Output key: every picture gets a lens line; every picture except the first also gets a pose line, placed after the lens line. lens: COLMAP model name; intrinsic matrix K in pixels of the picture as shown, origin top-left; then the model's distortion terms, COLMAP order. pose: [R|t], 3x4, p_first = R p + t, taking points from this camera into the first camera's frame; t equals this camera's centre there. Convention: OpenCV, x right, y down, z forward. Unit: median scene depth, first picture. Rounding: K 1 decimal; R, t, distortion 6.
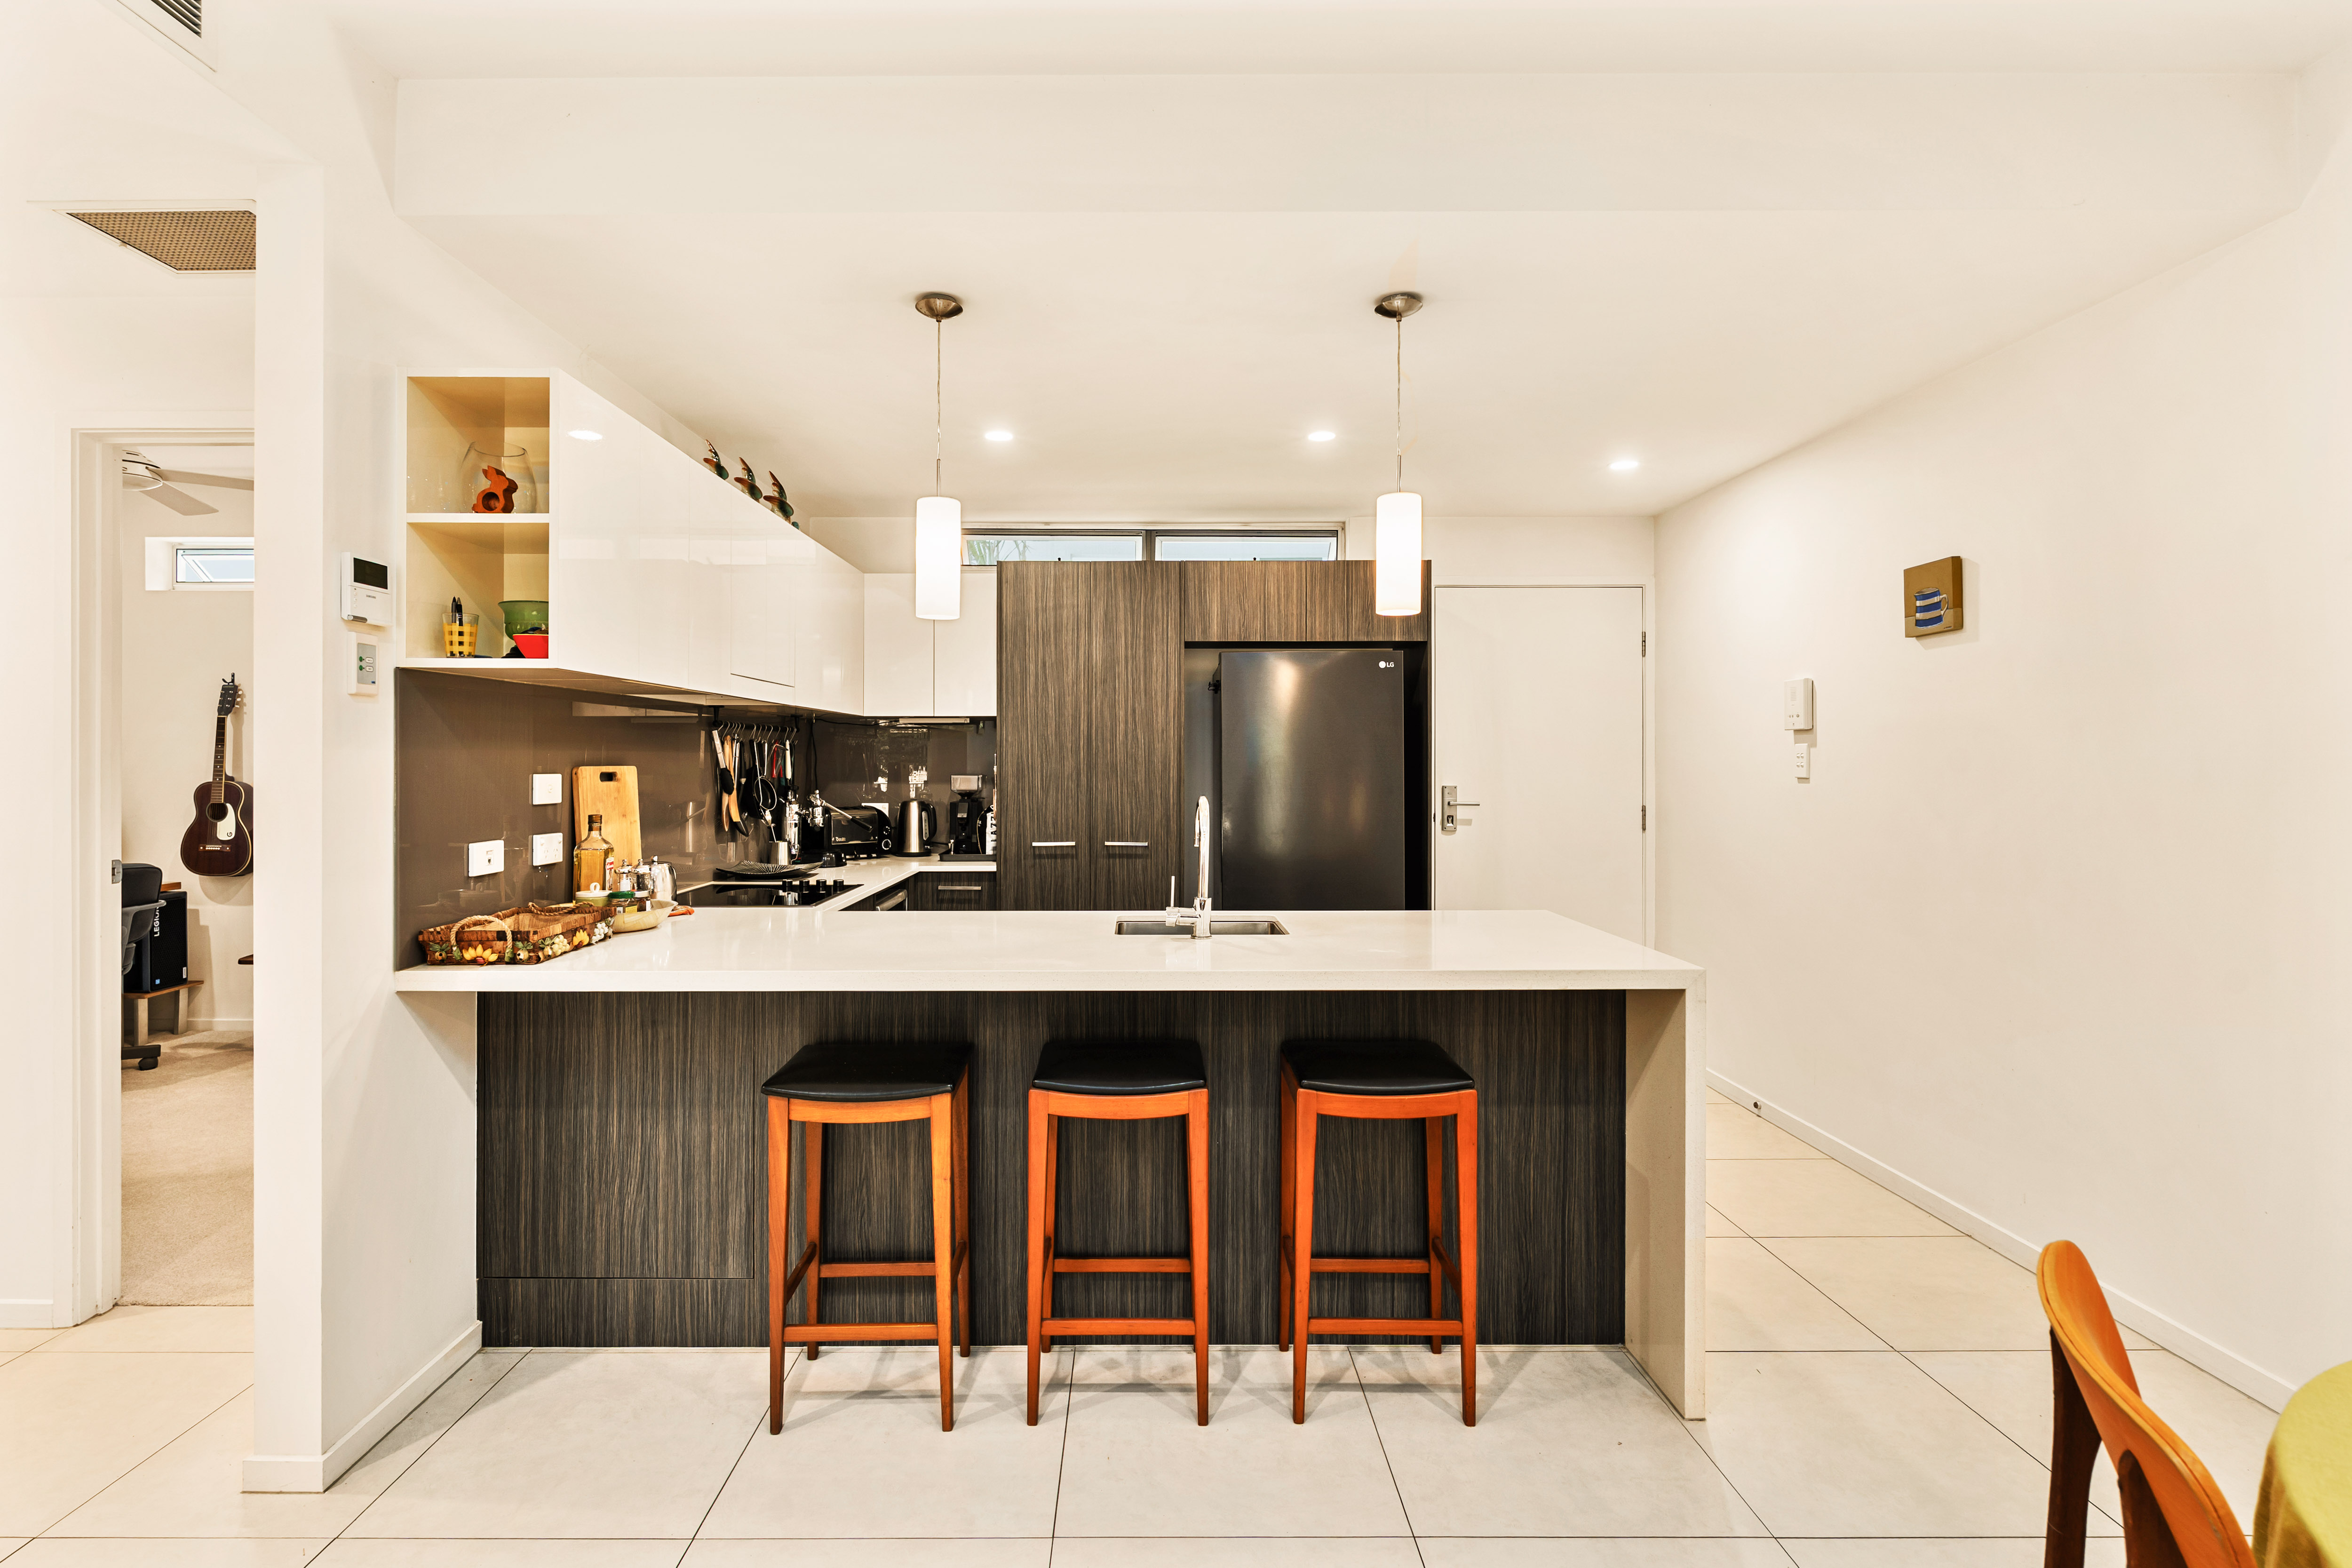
lens RADIAL K [[1173.7, 0, 1147.8], [0, 1173.7, 760.9], [0, 0, 1]] dist [-0.003487, -0.000598]
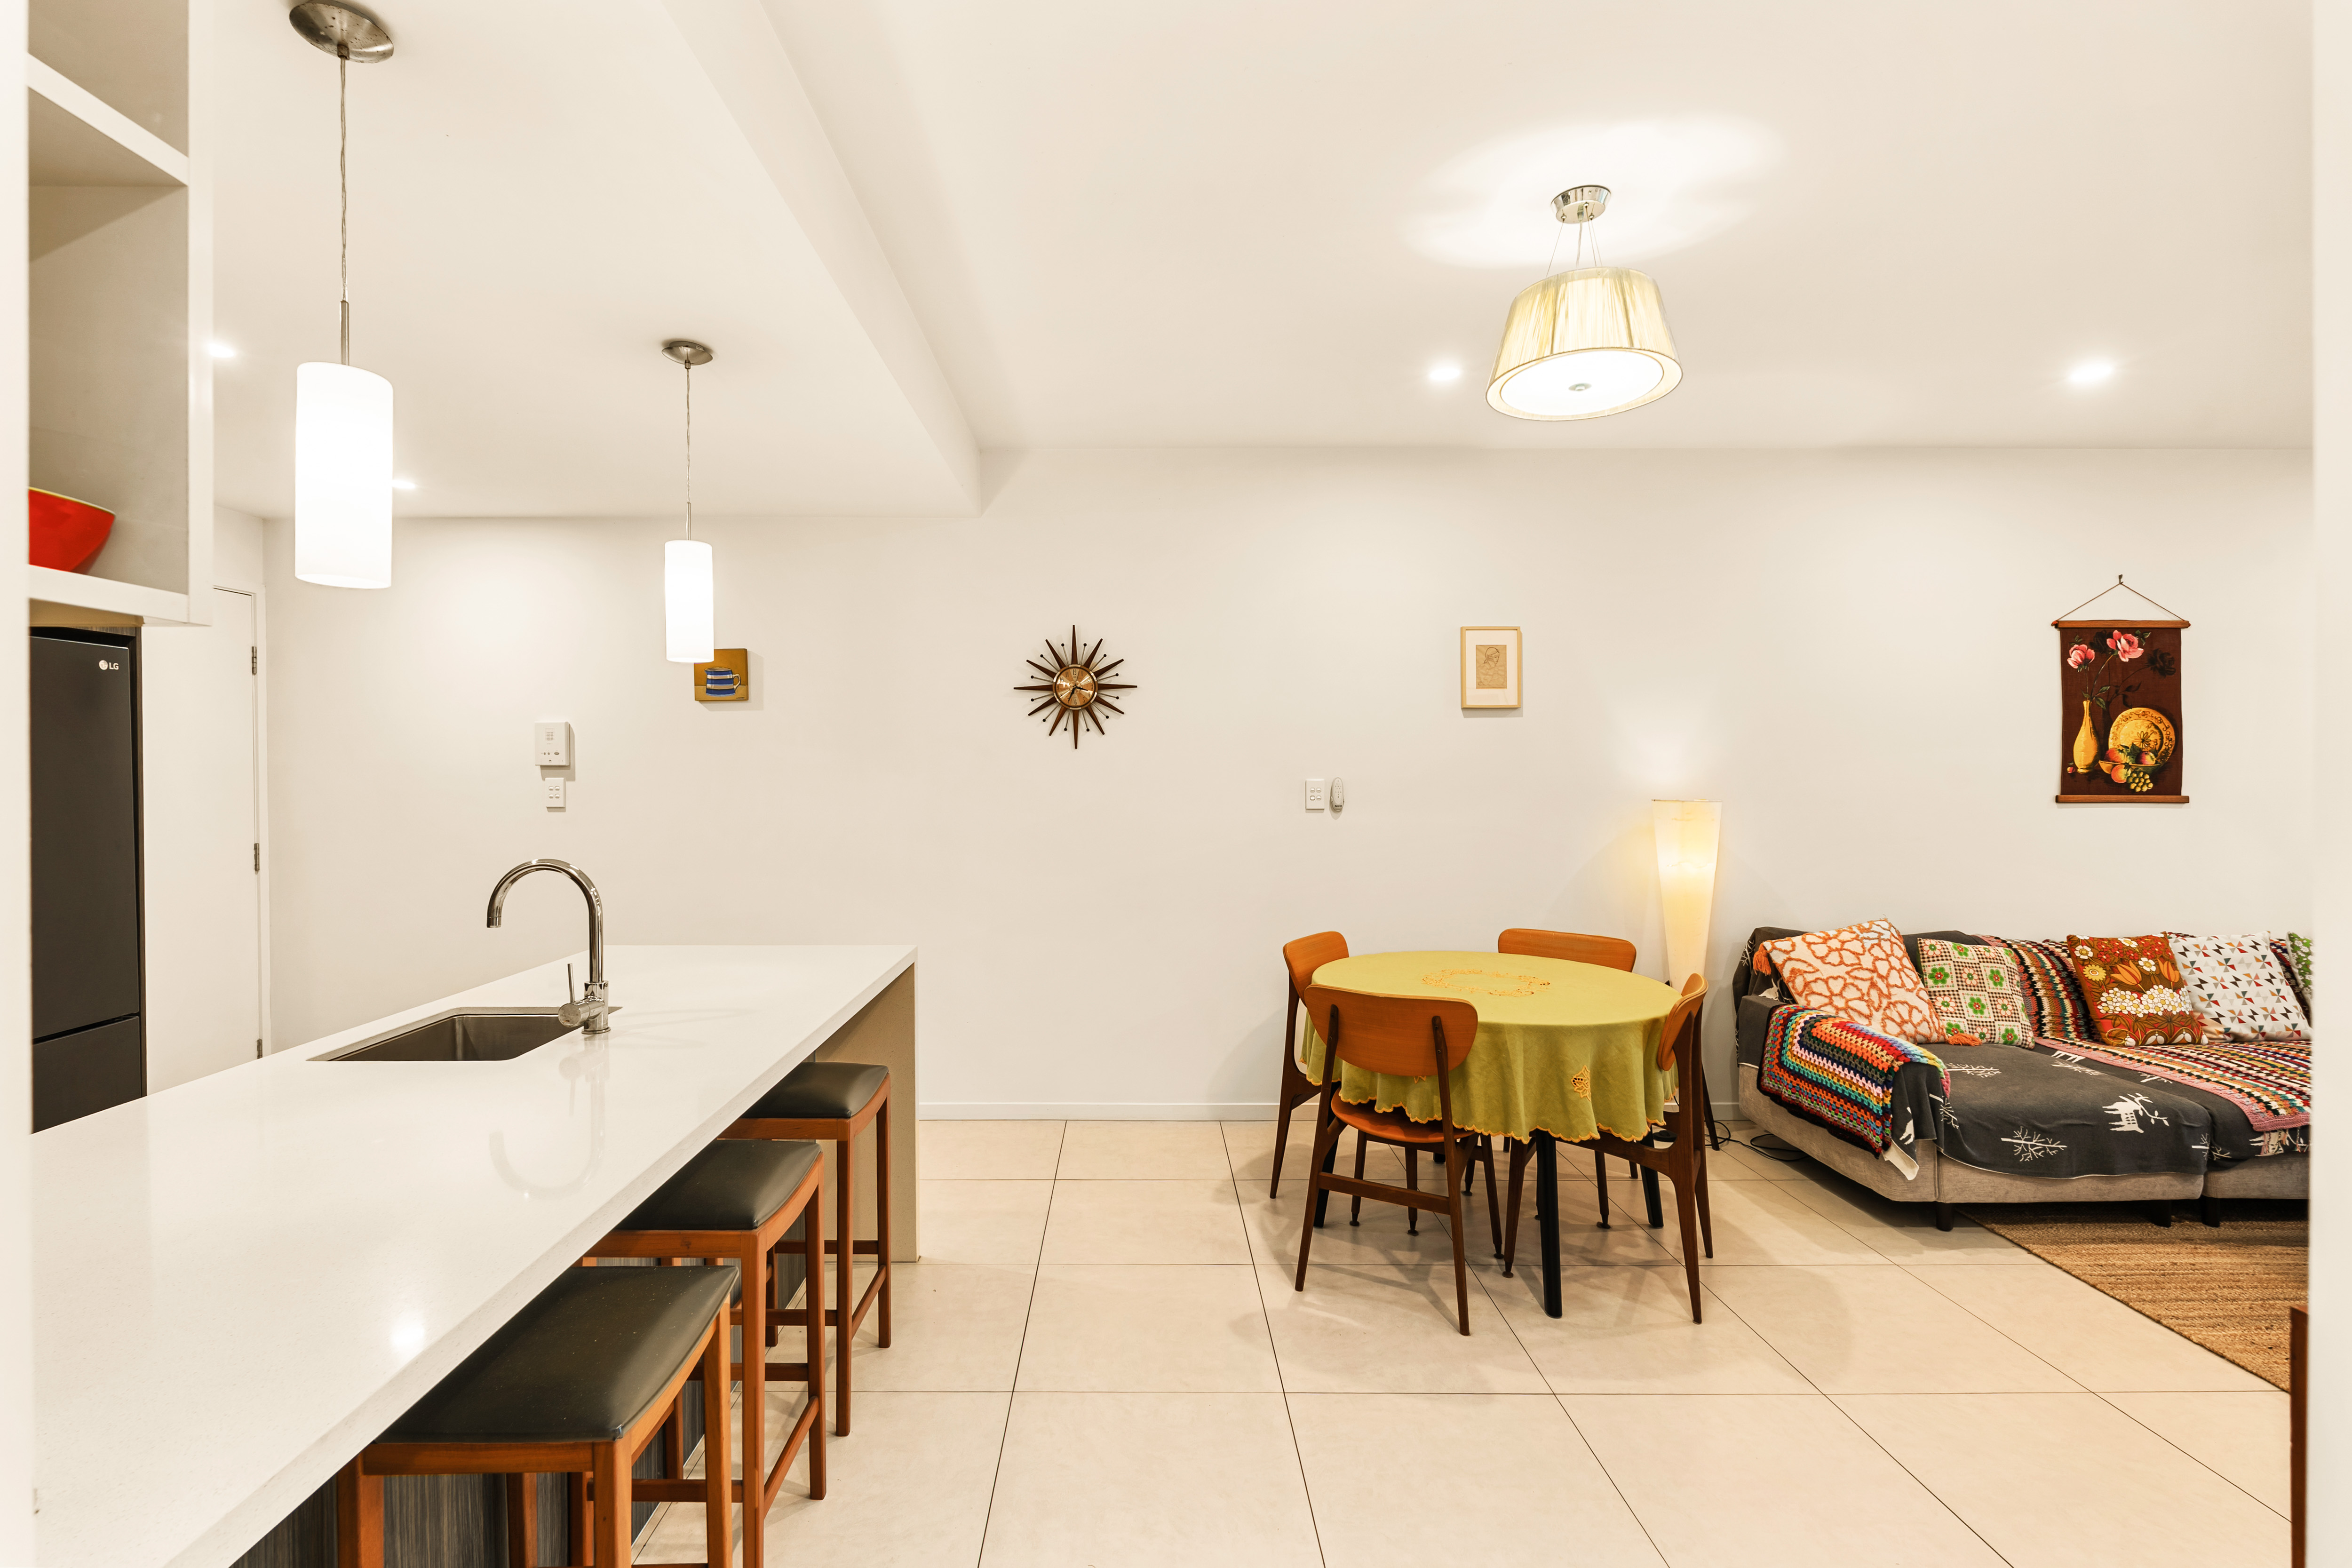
lens RADIAL K [[1026.3, 0, 1157.0], [0, 1026.3, 779.0], [0, 0, 1]] dist [-0.003374, -0.000619]
pose [[-0.002201, -0.006680, 0.999975, -0.476723], [-0.000383, 0.999978, 0.006679, -0.021761], [-0.999998, -0.000368, -0.002203, 0.436884]]
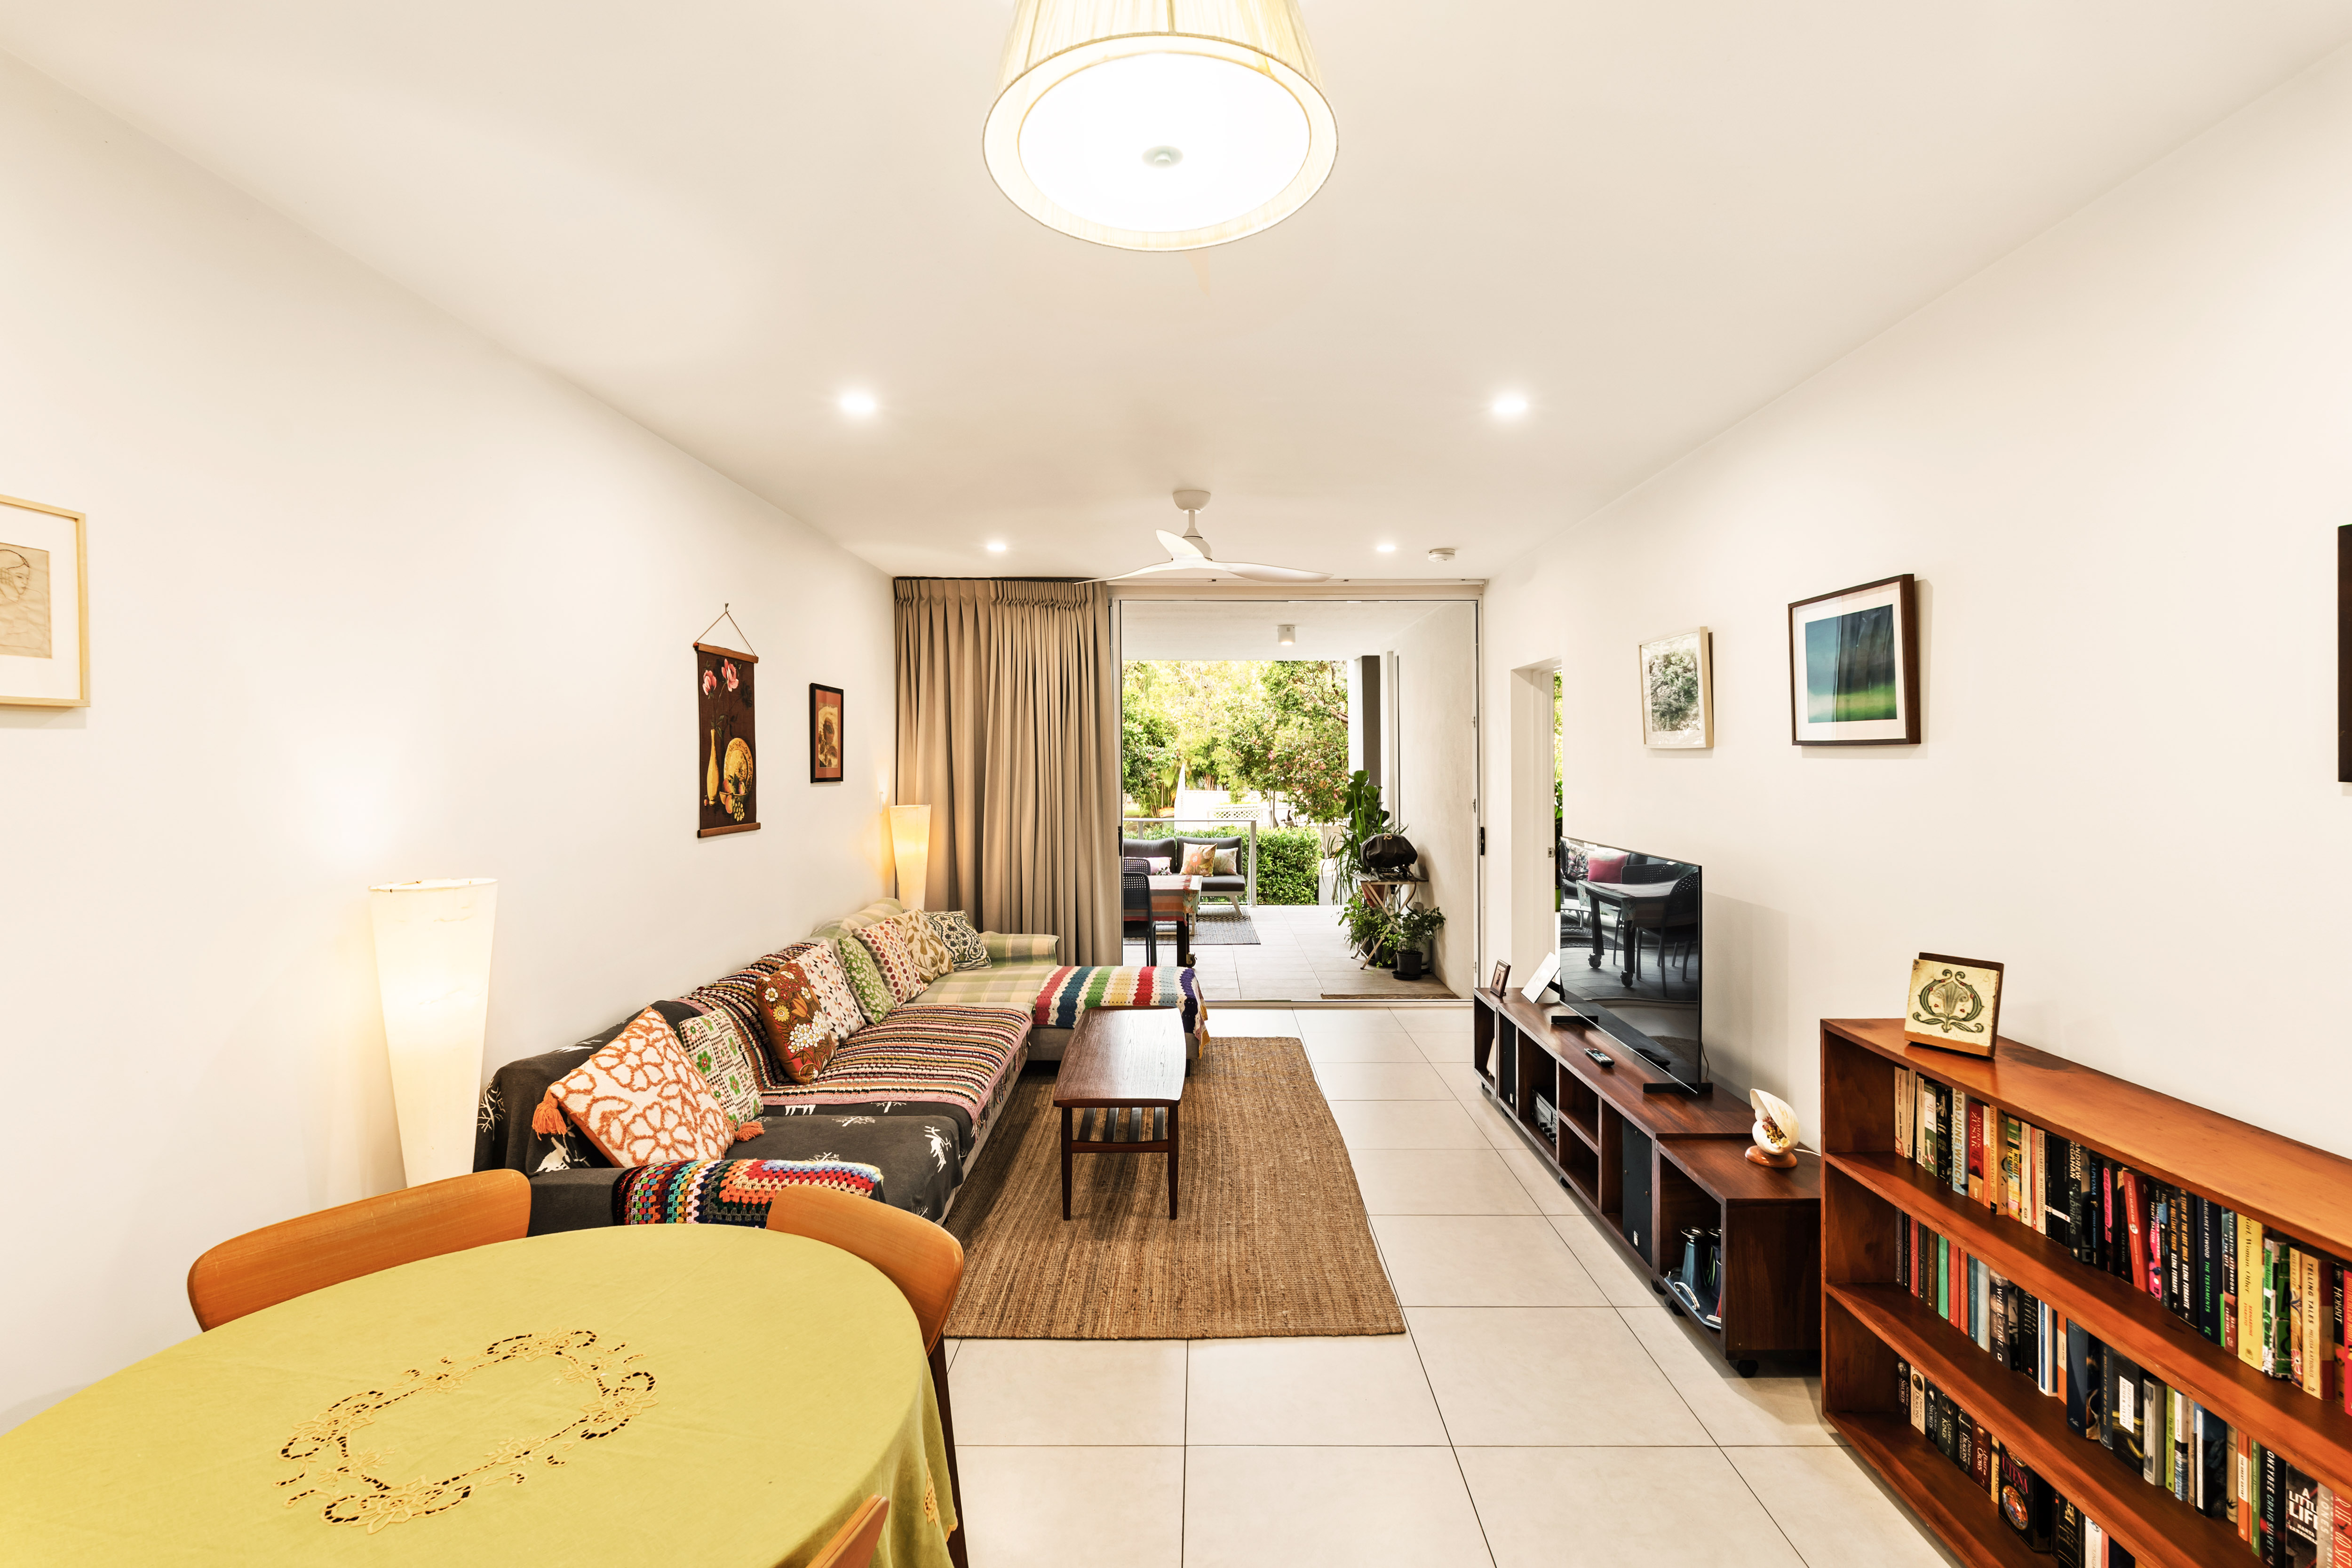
lens RADIAL K [[1048.0, 0, 1188.5], [0, 1048.0, 768.2], [0, 0, 1]] dist [-0.002723, -0.000470]
pose [[-0.999906, -0.000269, 0.013720, 0.108364], [-0.000179, 0.999978, 0.006625, -0.065804], [-0.013721, 0.006622, -0.999884, 0.508017]]
